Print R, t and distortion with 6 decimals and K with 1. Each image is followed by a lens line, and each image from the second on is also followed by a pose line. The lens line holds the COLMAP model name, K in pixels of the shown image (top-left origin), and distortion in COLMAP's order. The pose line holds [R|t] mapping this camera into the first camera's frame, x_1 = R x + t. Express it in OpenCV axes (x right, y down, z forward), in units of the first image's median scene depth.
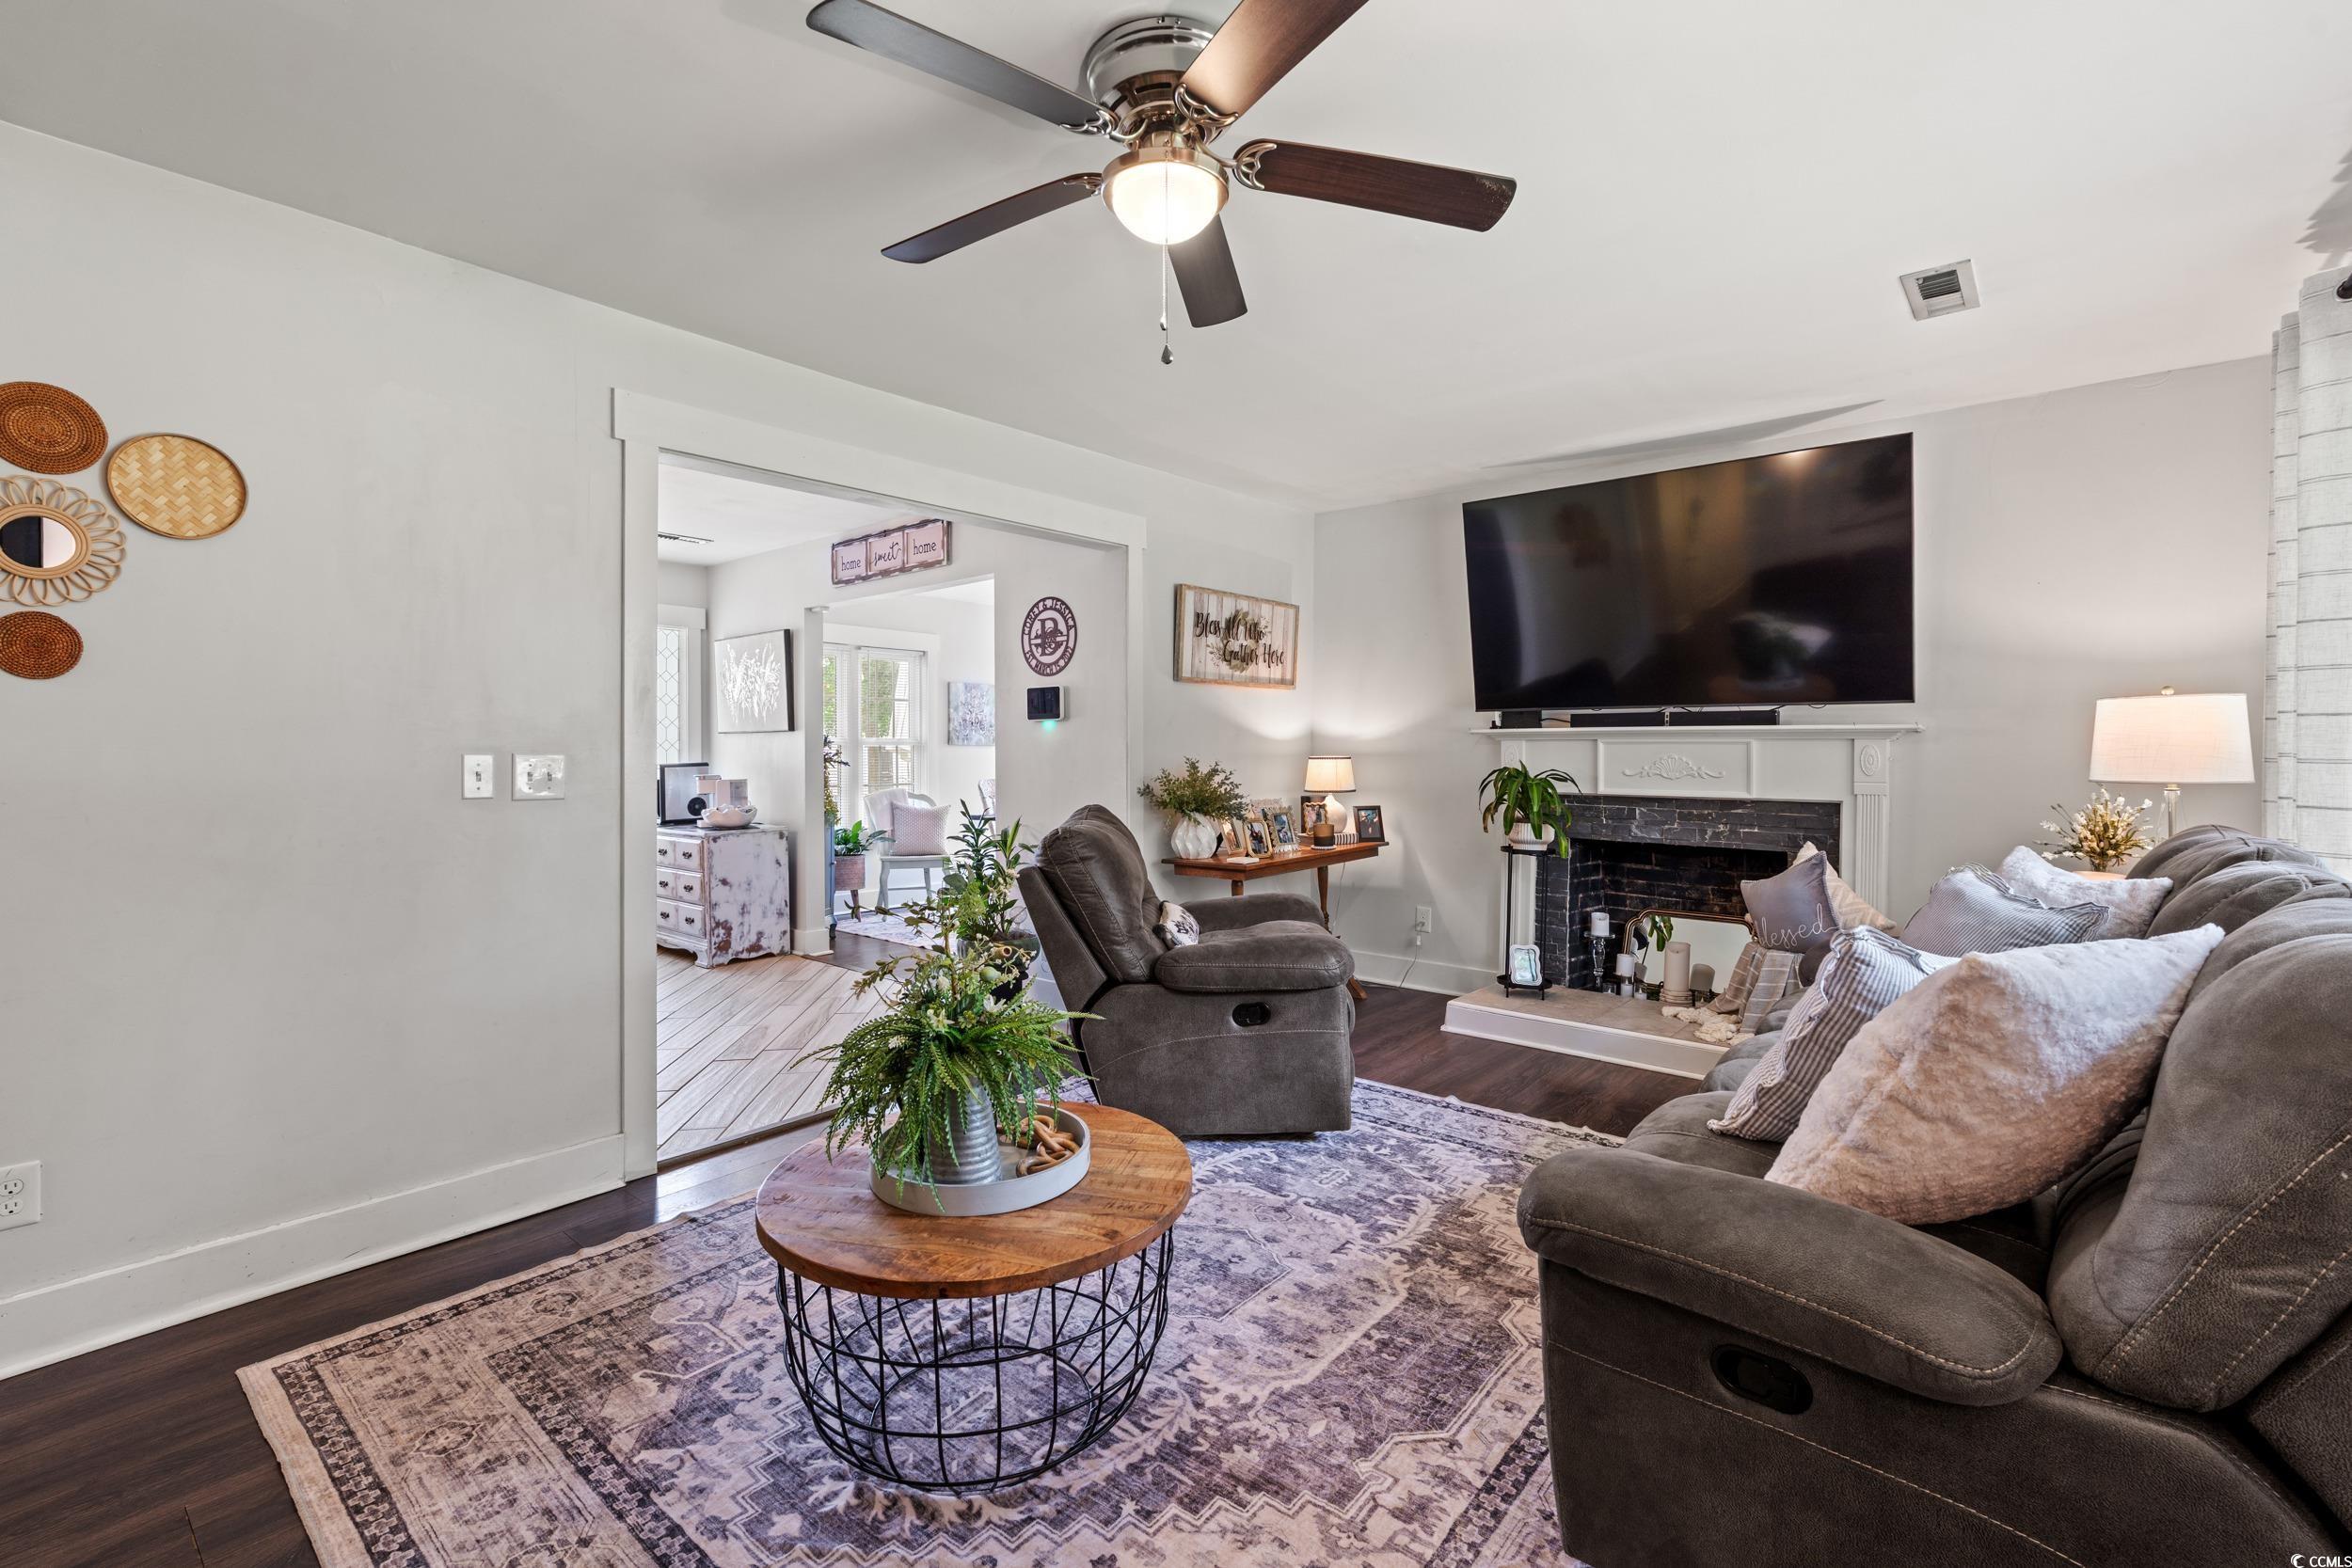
lens RADIAL K [[1040.2, 0, 1172.2], [0, 1040.2, 766.5], [0, 0, 1]] dist [-0.005680, -0.000273]
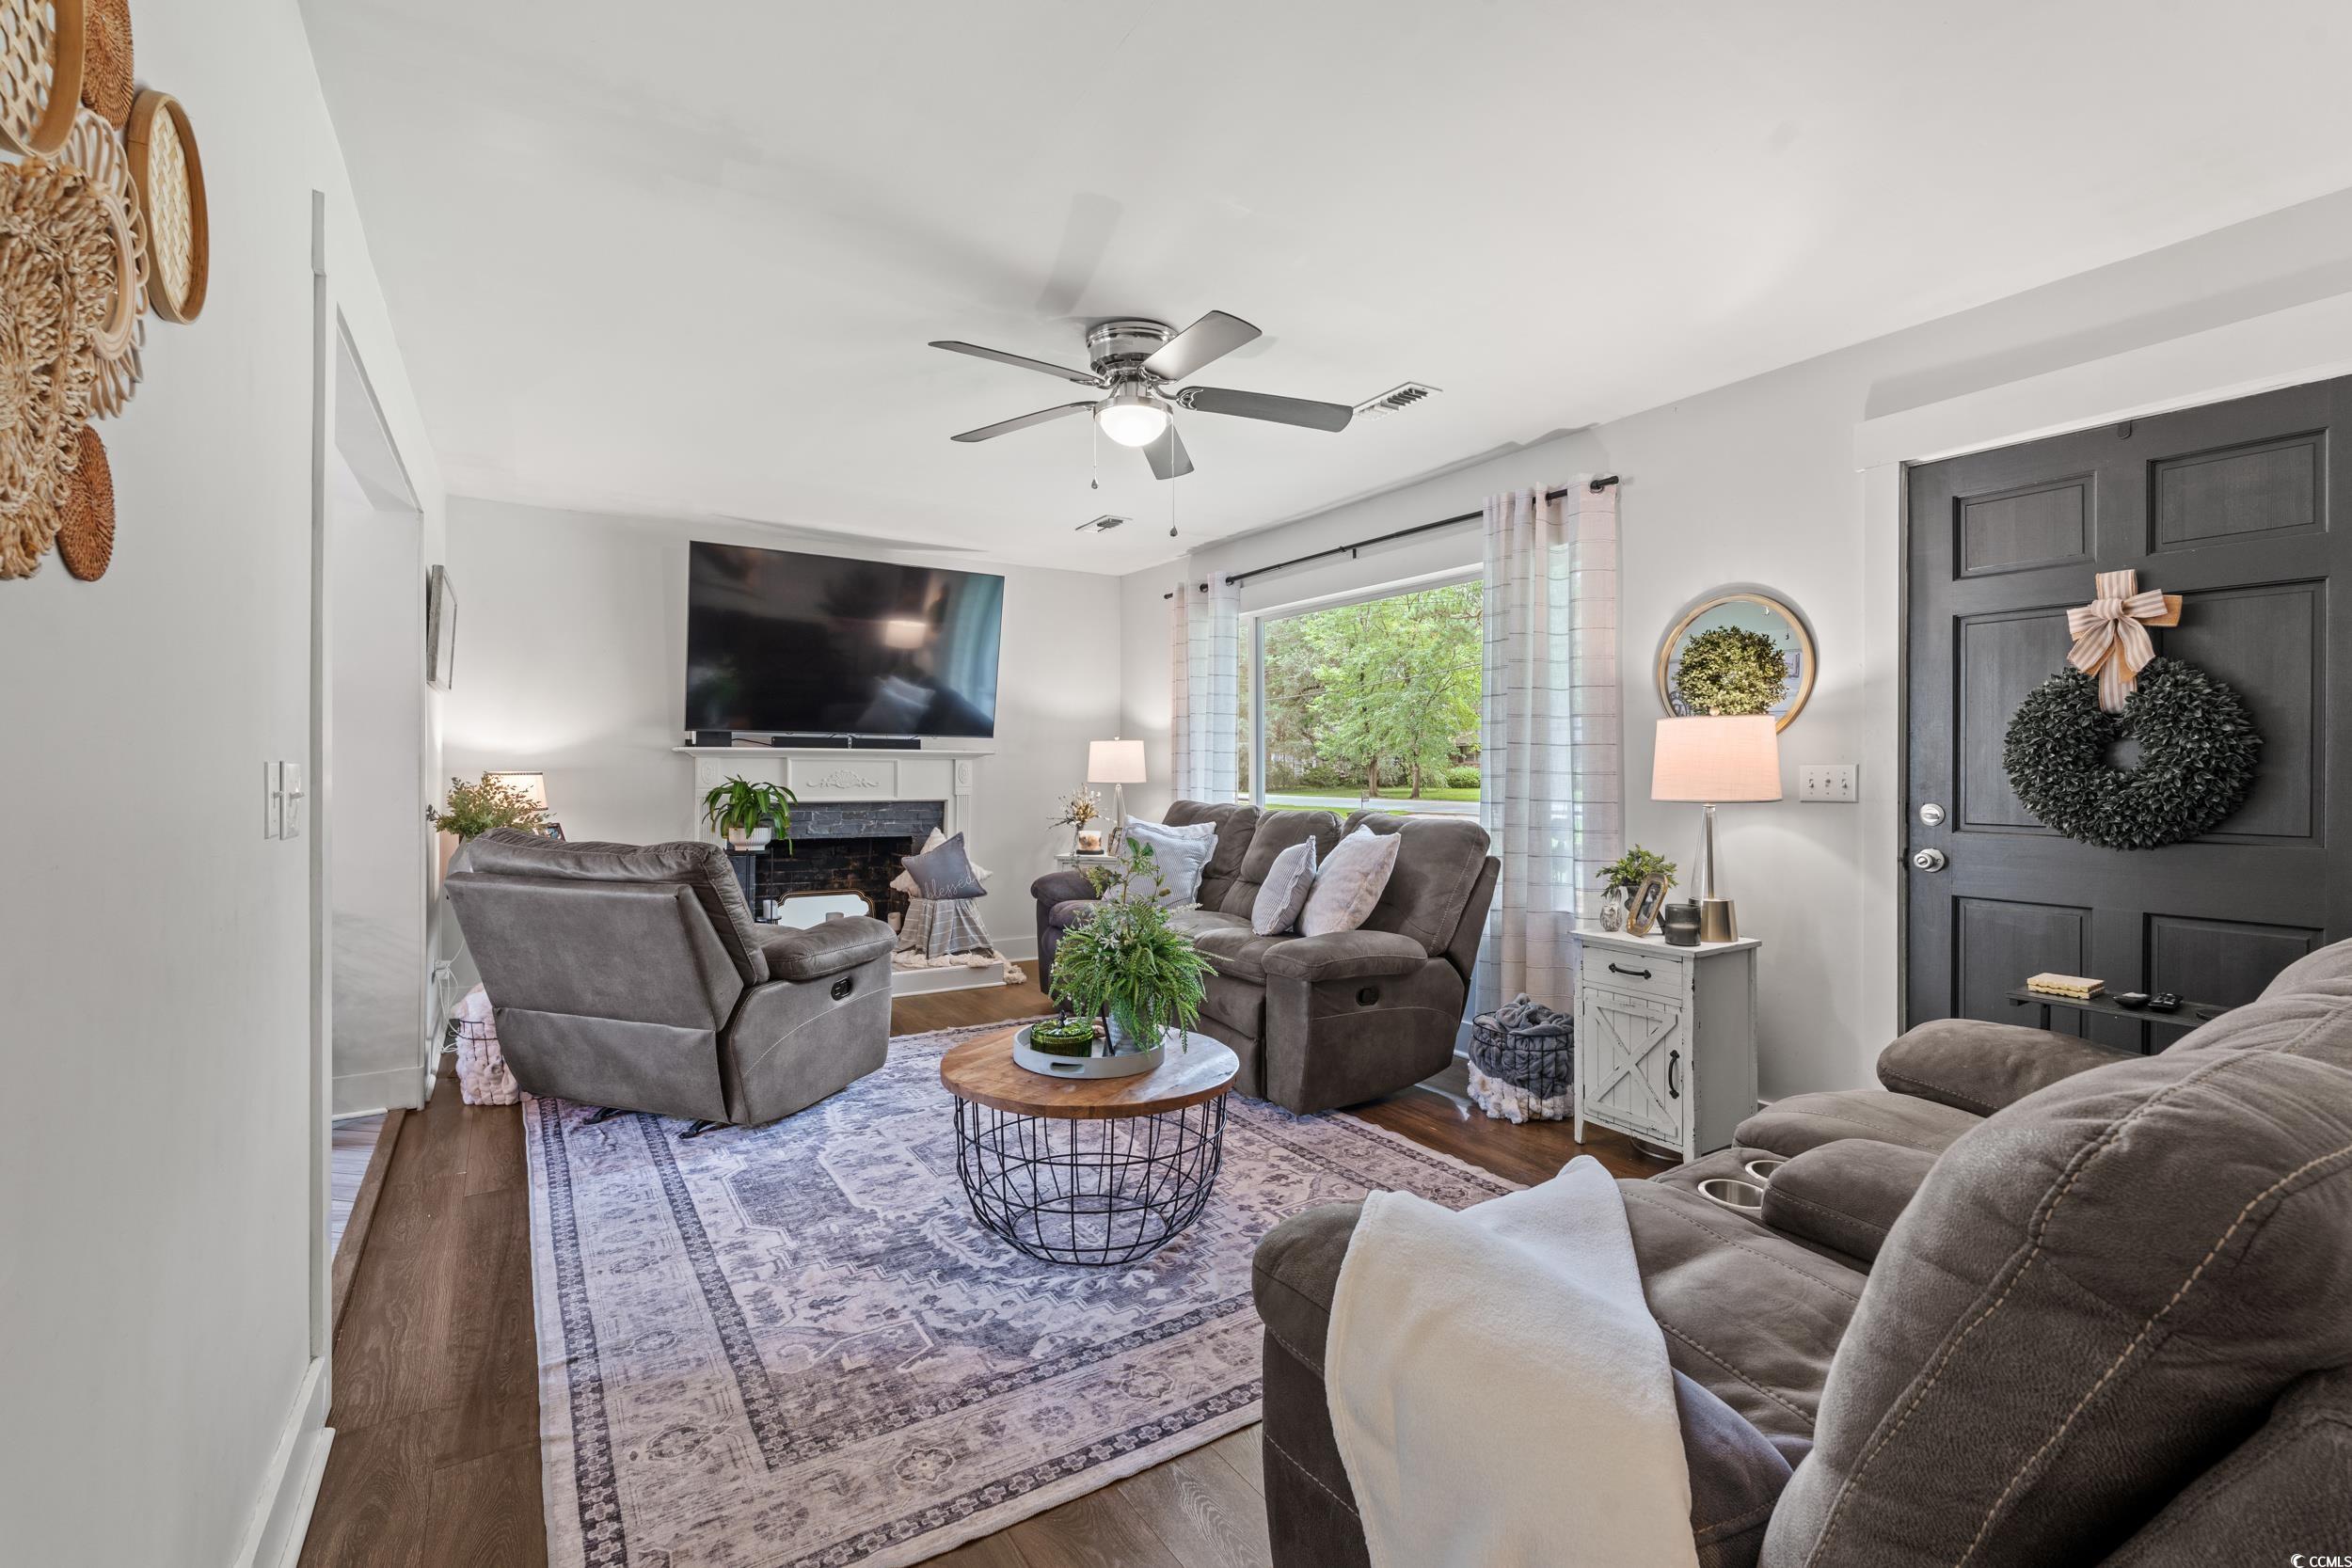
lens RADIAL K [[1040.2, 0, 1179.1], [0, 1040.2, 776.3], [0, 0, 1]] dist [-0.005680, -0.000273]
pose [[0.290967, -0.005609, 0.956717, -0.941466], [0.013199, 0.999911, 0.001848, 0.000466], [-0.956642, 0.012090, 0.291015, 0.287108]]
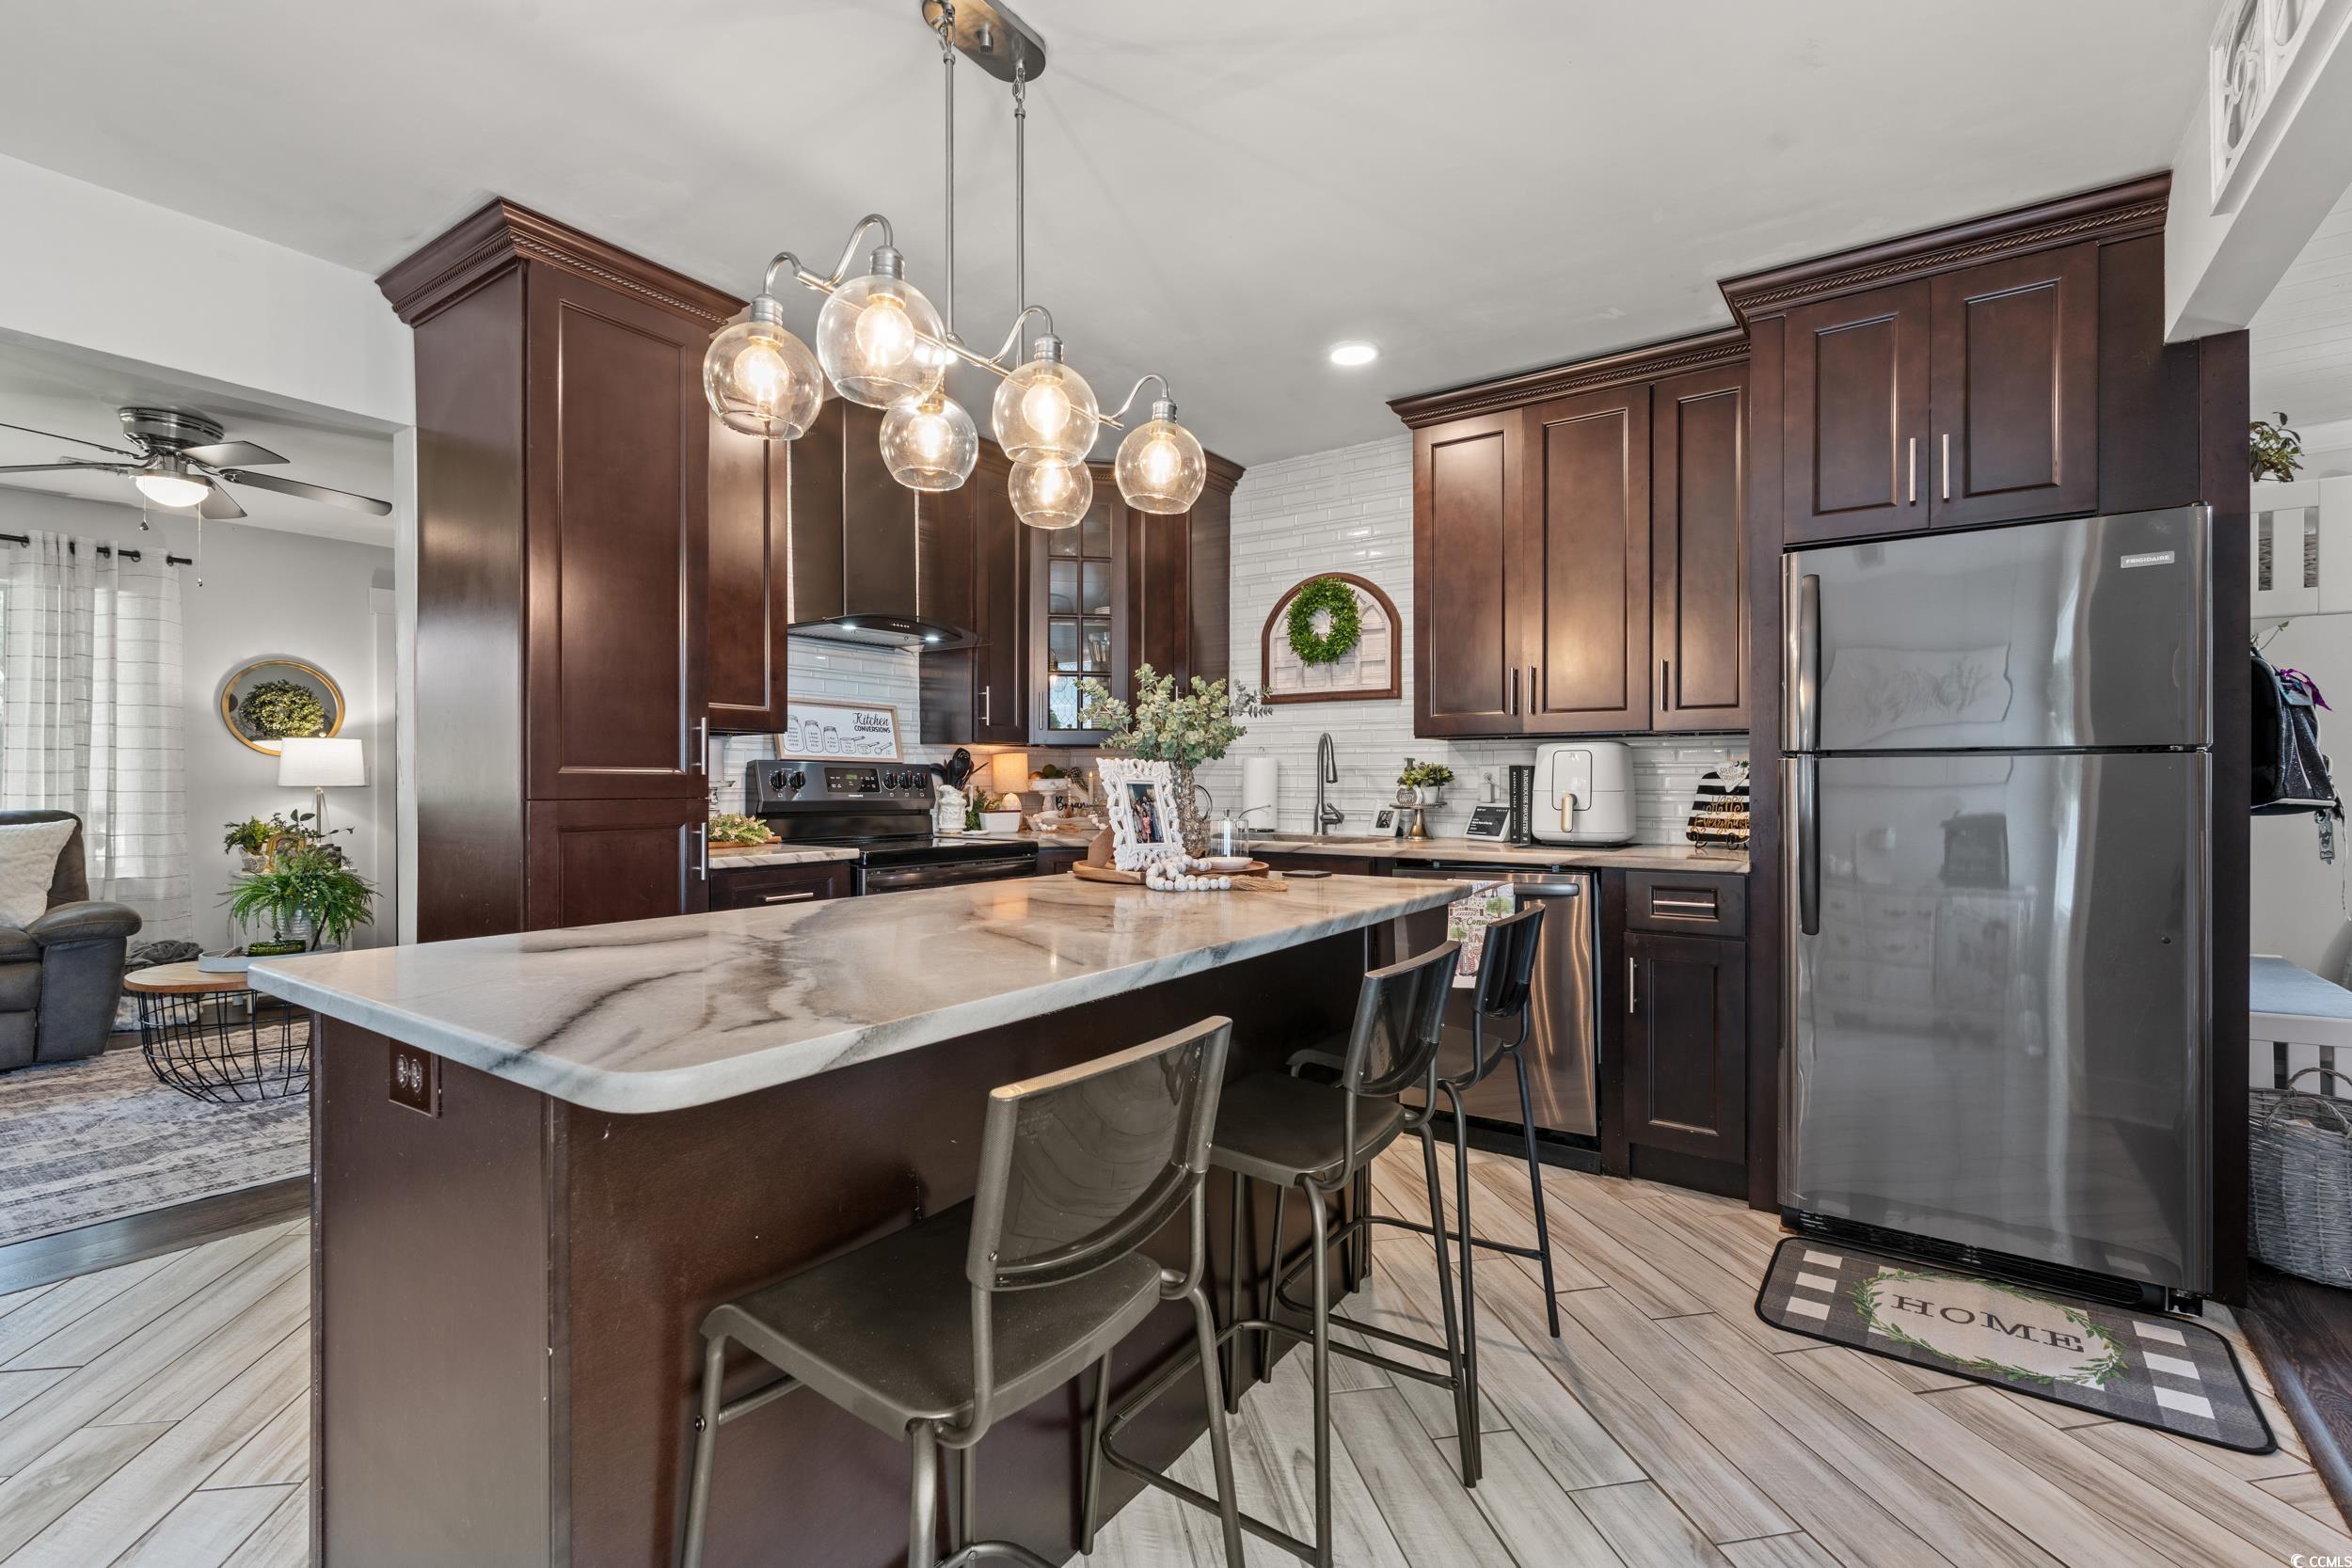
lens RADIAL K [[1040.2, 0, 1182.8], [0, 1040.2, 787.8], [0, 0, 1]] dist [-0.005680, -0.000273]
pose [[-0.996281, -0.003022, -0.086113, -1.107716], [-0.004111, 0.999914, 0.012473, 0.005818], [0.086068, 0.012781, -0.996207, 1.979895]]
